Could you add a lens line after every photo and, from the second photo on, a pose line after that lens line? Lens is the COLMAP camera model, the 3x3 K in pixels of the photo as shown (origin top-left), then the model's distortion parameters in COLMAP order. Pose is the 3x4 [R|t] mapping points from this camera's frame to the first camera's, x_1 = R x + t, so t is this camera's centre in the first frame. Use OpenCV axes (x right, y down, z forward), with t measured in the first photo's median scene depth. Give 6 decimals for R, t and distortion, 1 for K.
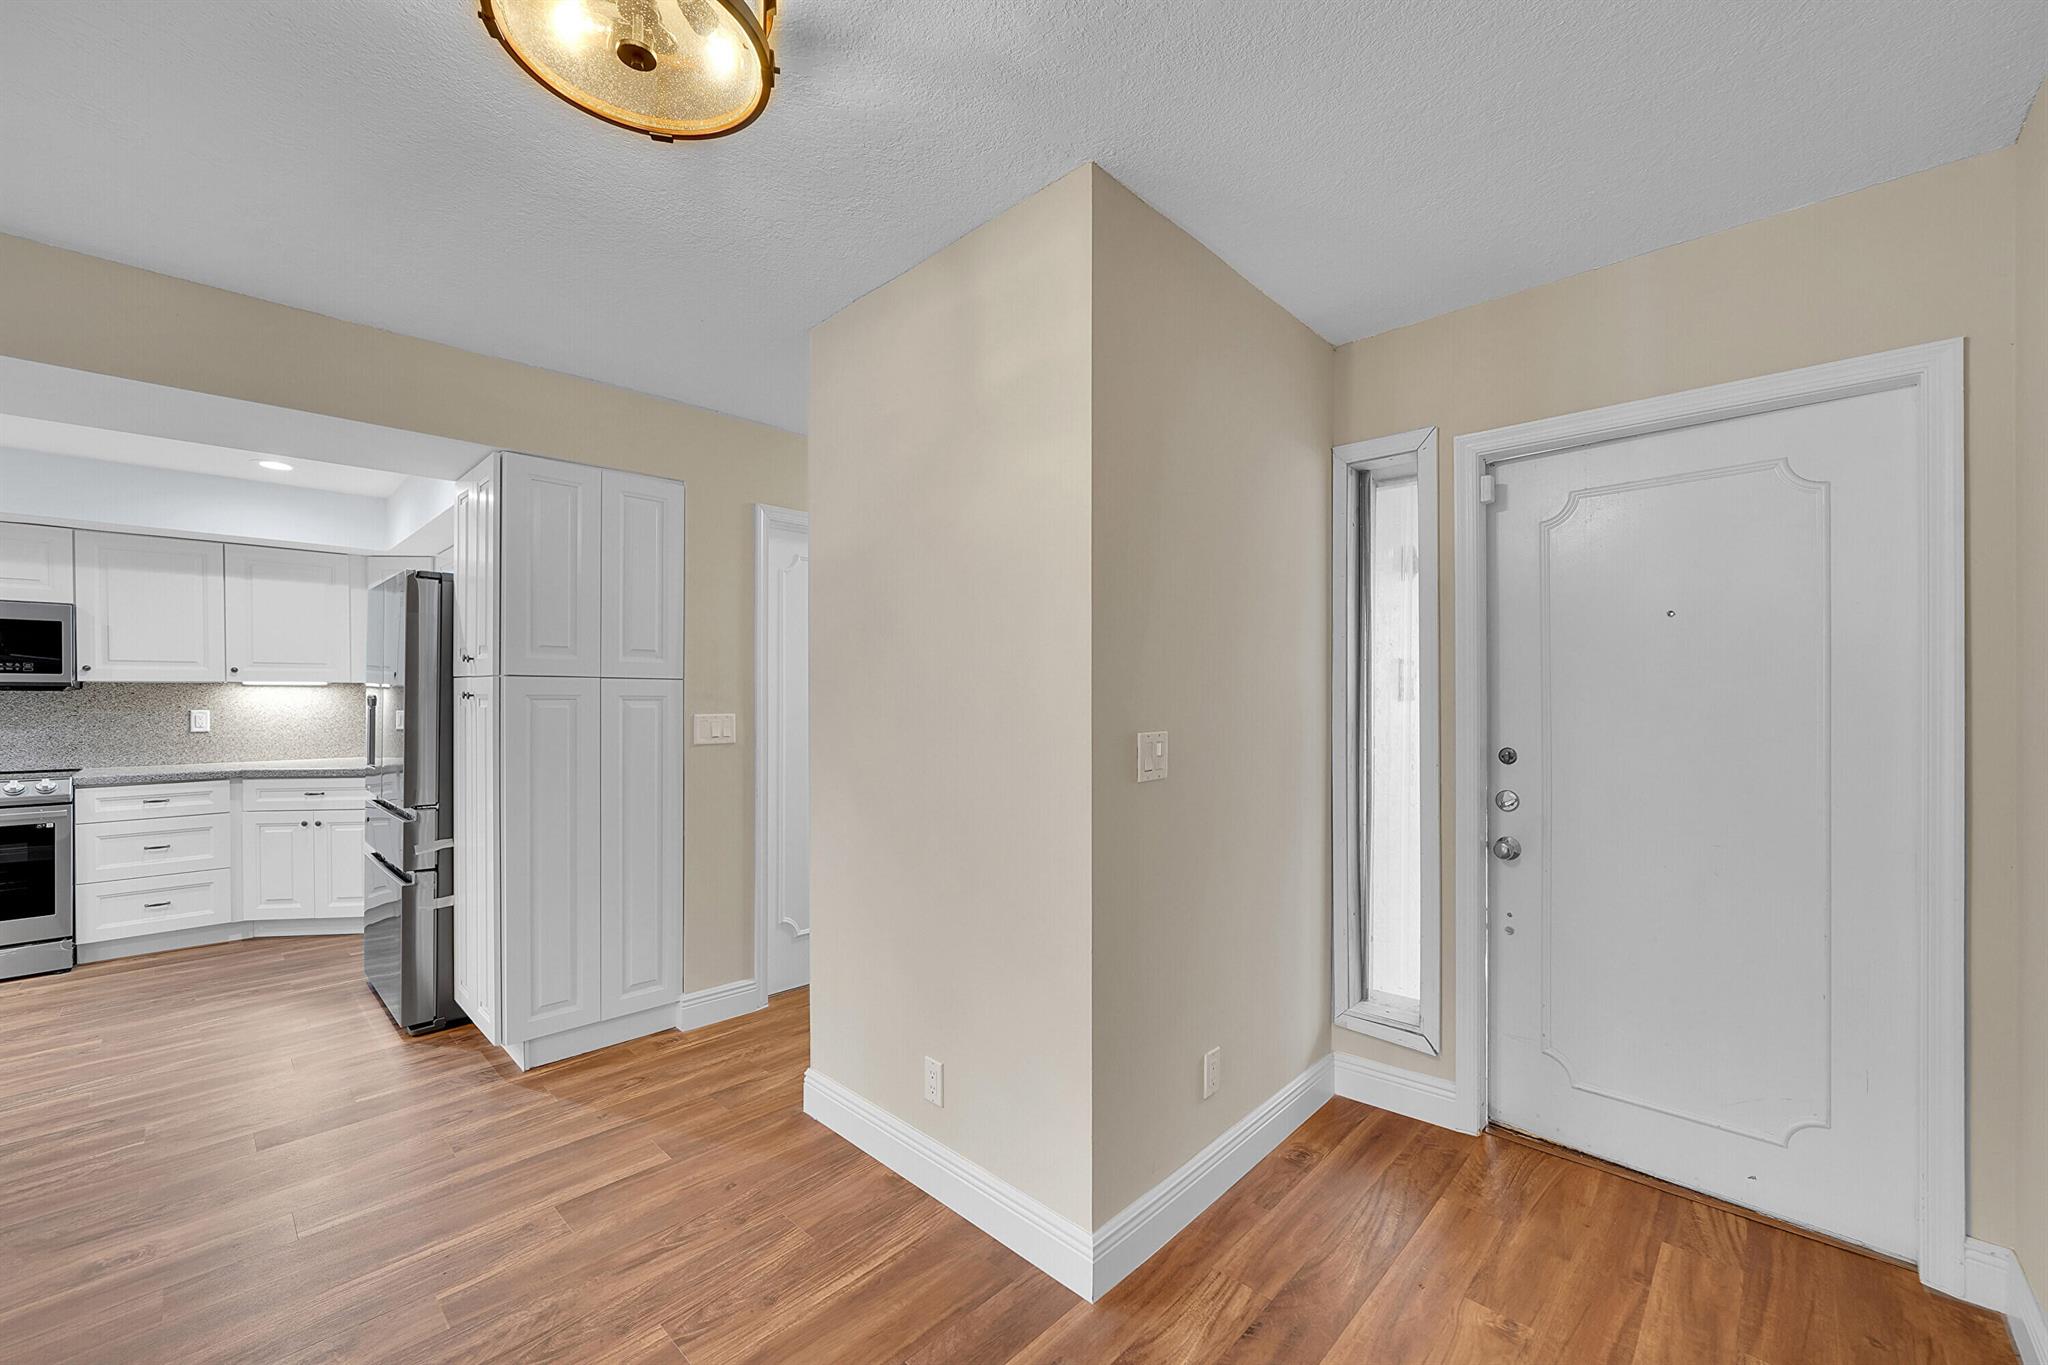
lens RADIAL K [[798.5, 0, 1025.5], [0, 798.5, 706.6], [0, 0, 1]] dist [-0.009556, 0.000702]
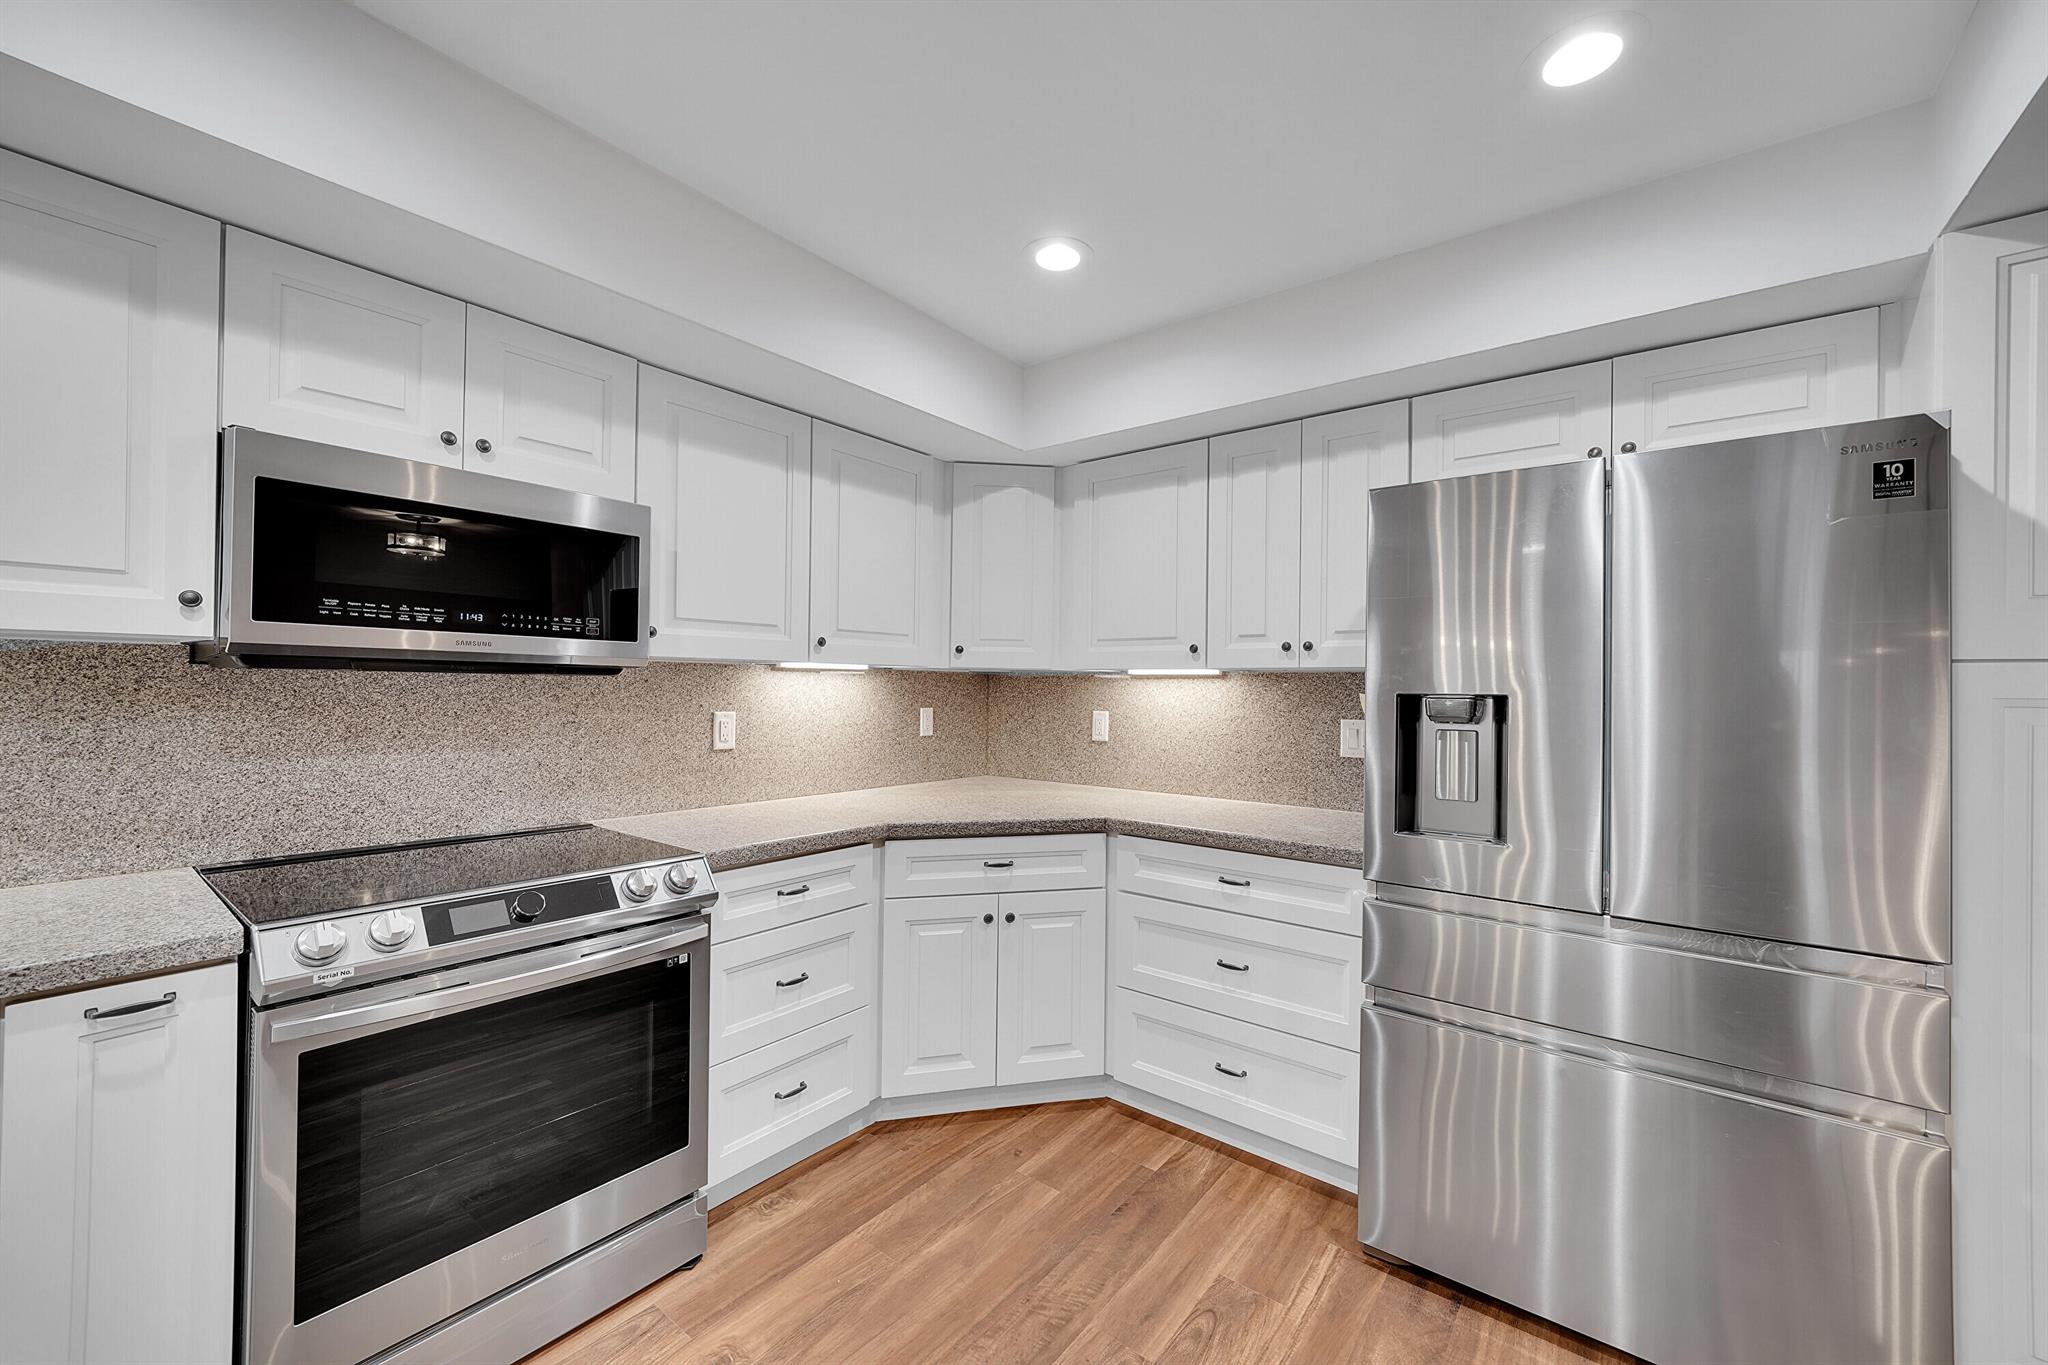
lens RADIAL K [[798.5, 0, 1027.7], [0, 798.5, 690.2], [0, 0, 1]] dist [-0.009556, 0.000702]
pose [[0.996599, 0.011034, 0.081662, -1.043697], [-0.010213, 0.999893, -0.010464, -0.008242], [-0.081769, 0.009594, 0.996605, 0.490353]]
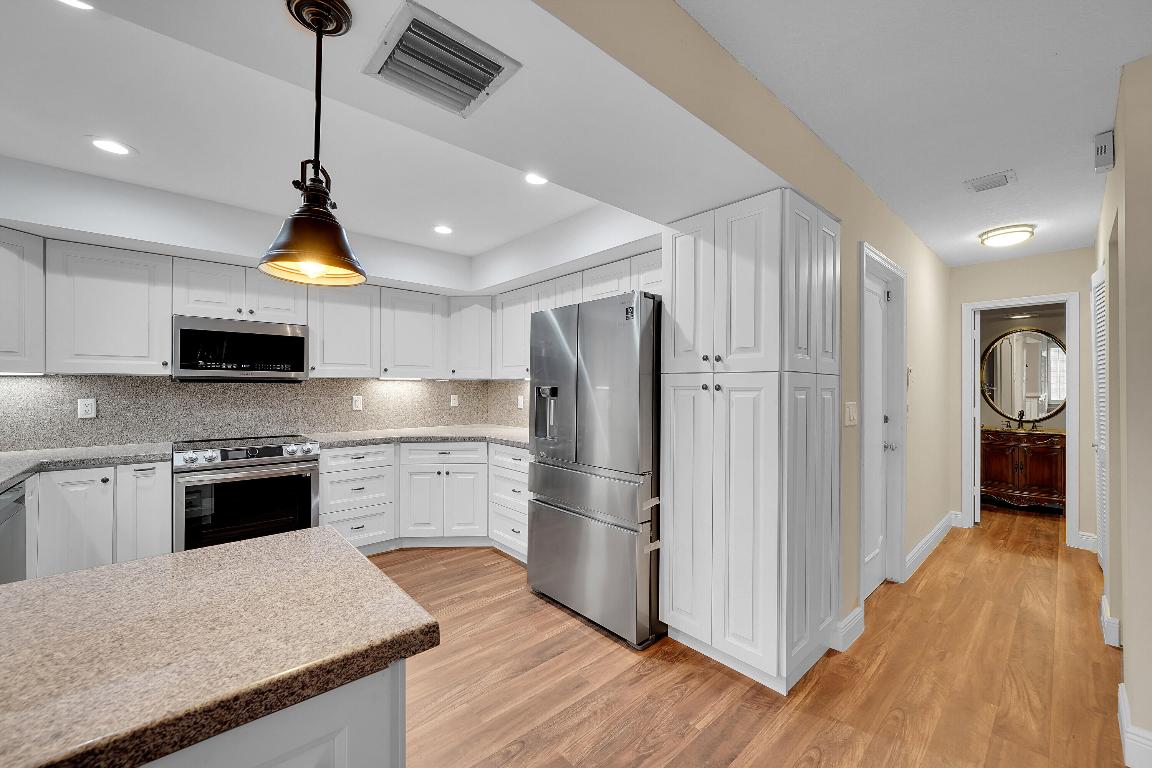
lens RADIAL K [[449.1, 0, 575.9], [0, 449.1, 388.5], [0, 0, 1]] dist [-0.009556, 0.000702]
pose [[0.996028, 0.001615, -0.089022, -0.650862], [-0.002404, 0.999959, -0.008750, -0.004258], [0.089005, 0.008929, 0.995991, 0.206900]]
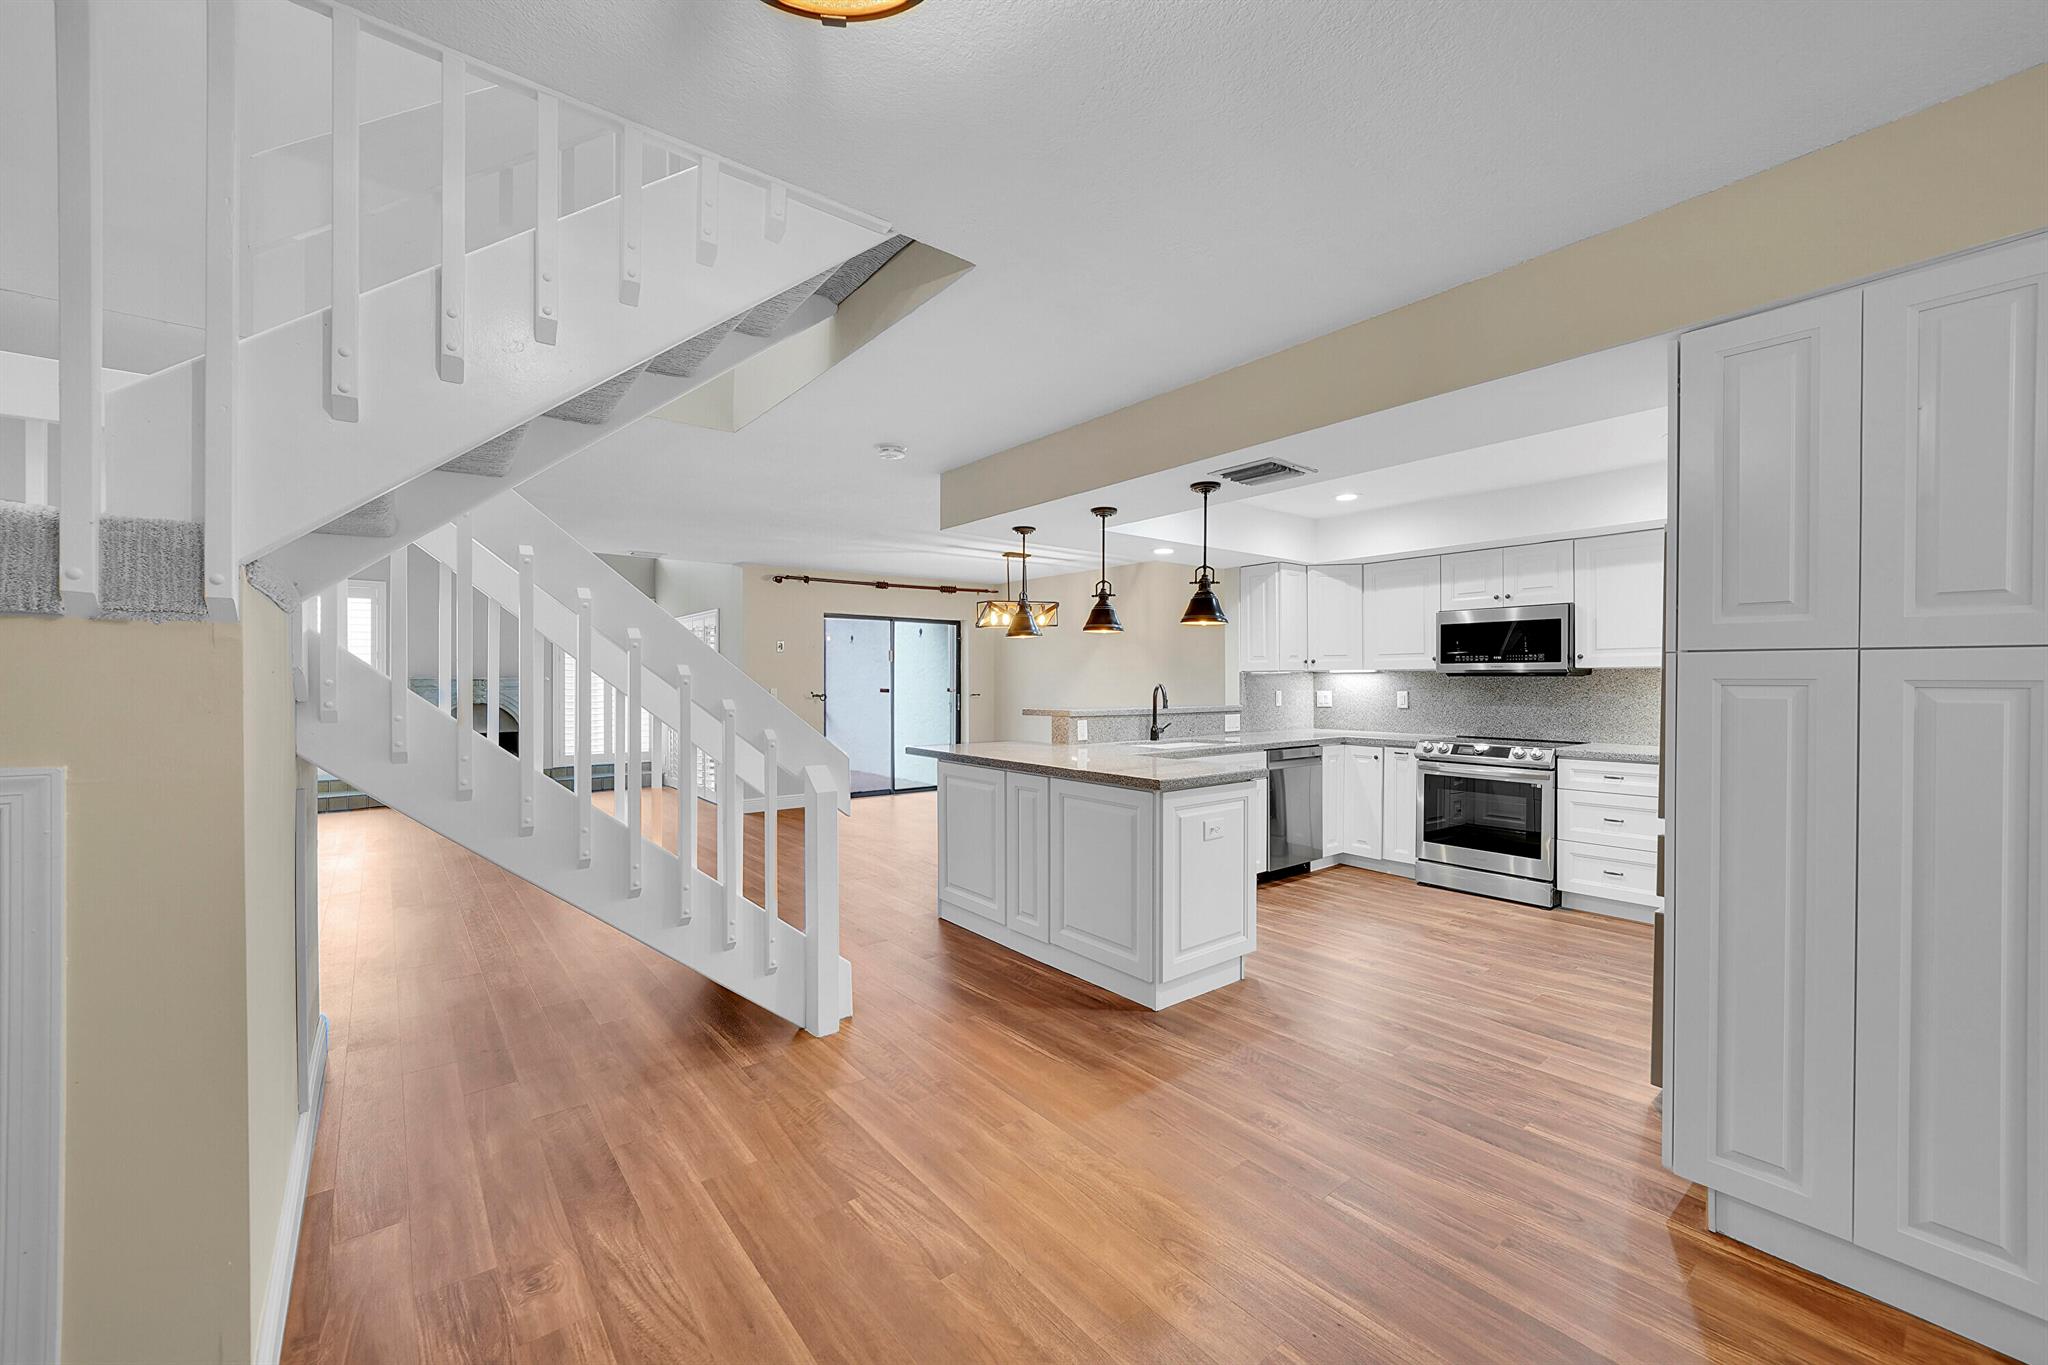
lens RADIAL K [[798.5, 0, 1039.3], [0, 798.5, 682.6], [0, 0, 1]] dist [-0.009556, 0.000702]
pose [[-0.122978, 0.001926, -0.992408, 0.081666], [-0.014443, 0.999889, 0.003731, -0.003606], [0.992304, 0.014793, -0.122936, 0.369396]]
